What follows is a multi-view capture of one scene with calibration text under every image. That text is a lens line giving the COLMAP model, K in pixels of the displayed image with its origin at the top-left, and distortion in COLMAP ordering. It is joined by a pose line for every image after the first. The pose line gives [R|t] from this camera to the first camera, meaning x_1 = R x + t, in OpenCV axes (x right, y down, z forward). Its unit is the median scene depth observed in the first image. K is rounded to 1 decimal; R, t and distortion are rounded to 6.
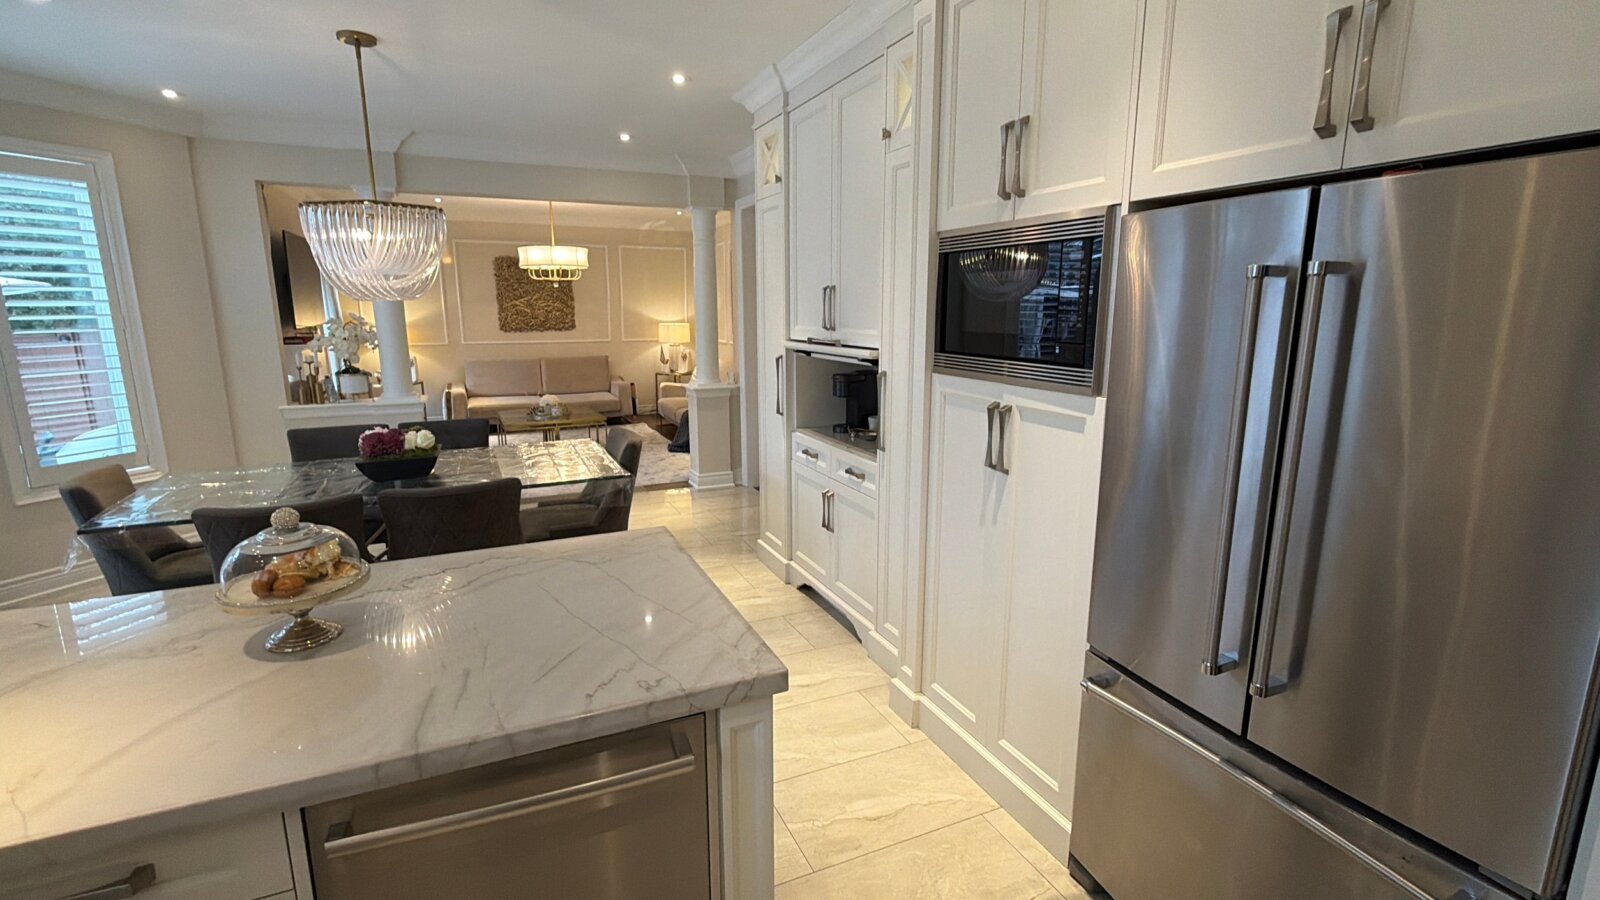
lens RADIAL K [[726.6, 0, 802.5], [0, 726.6, 444.4], [0, 0, 1]] dist [-0.001745, -0.000083]
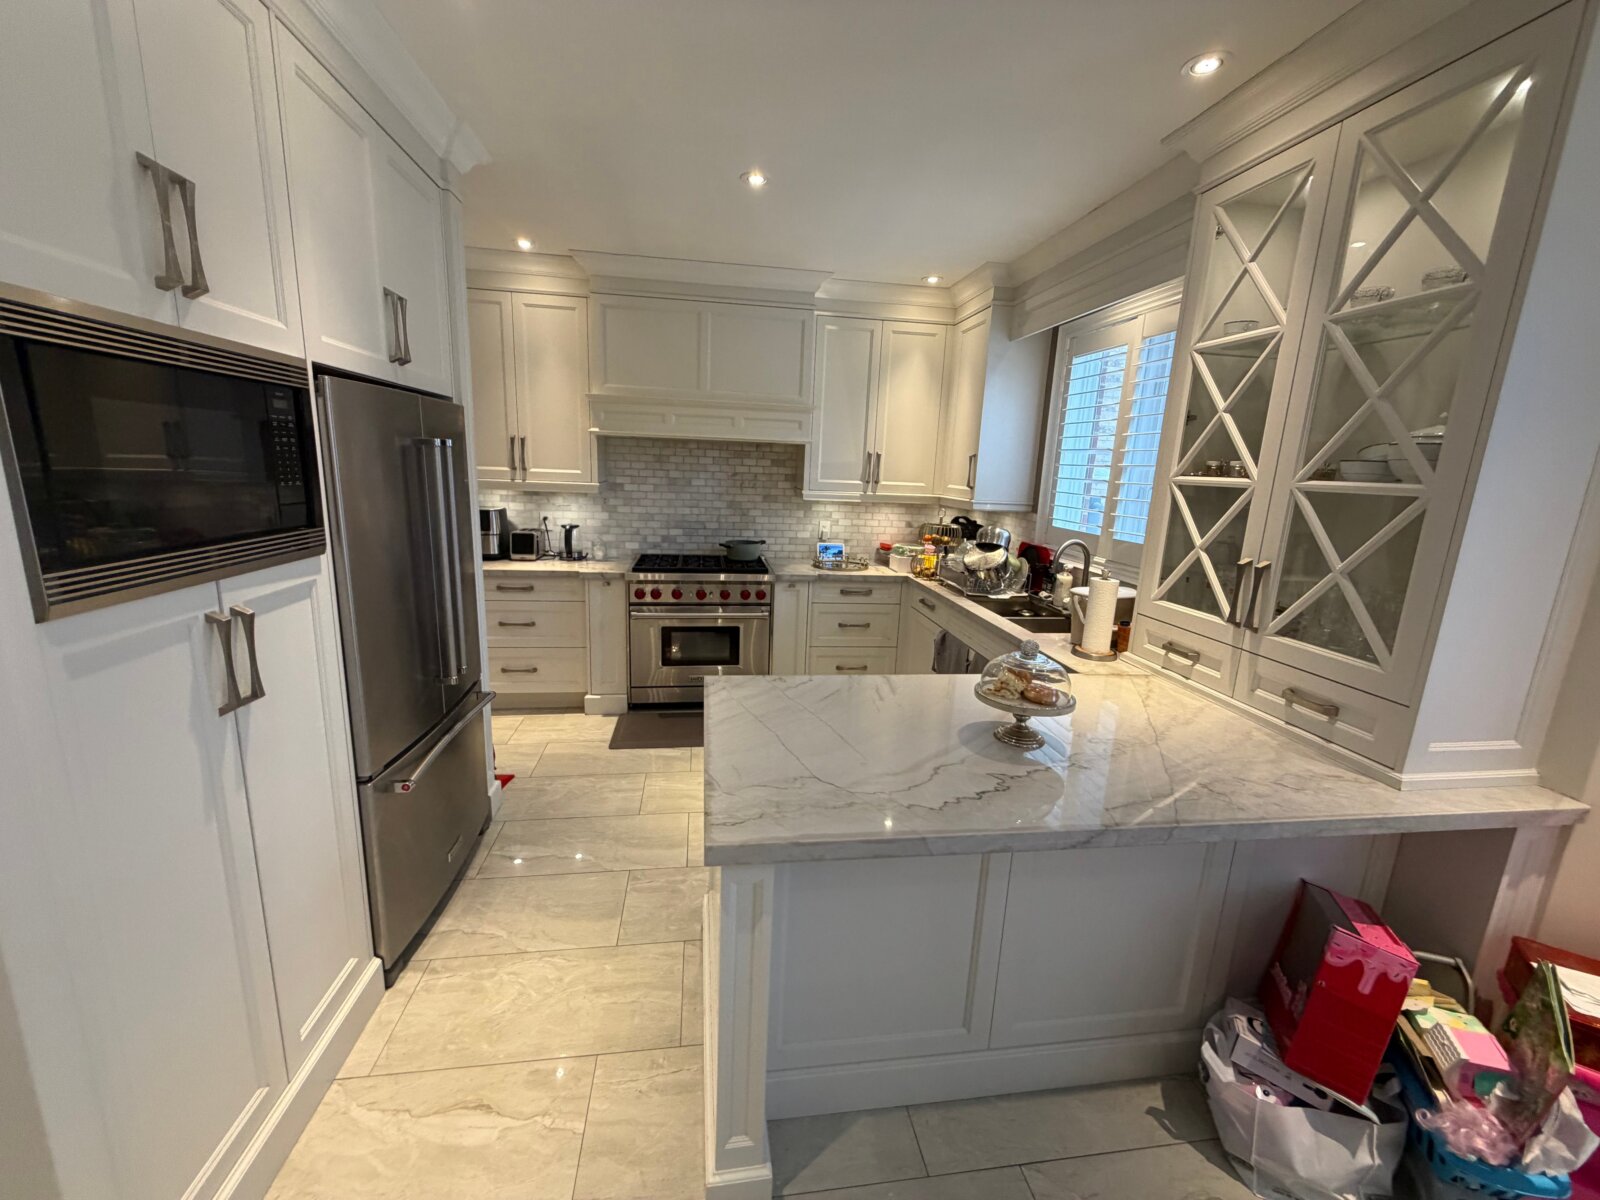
lens RADIAL K [[639.1, 0, 794.1], [0, 639.1, 603.2], [0, 0, 1]] dist [0.000054, 0.000135]
pose [[-0.958514, -0.093910, 0.269133, -0.499990], [0.016487, 0.924326, 0.381247, -0.358185], [-0.284570, 0.369868, -0.884431, 1.771810]]
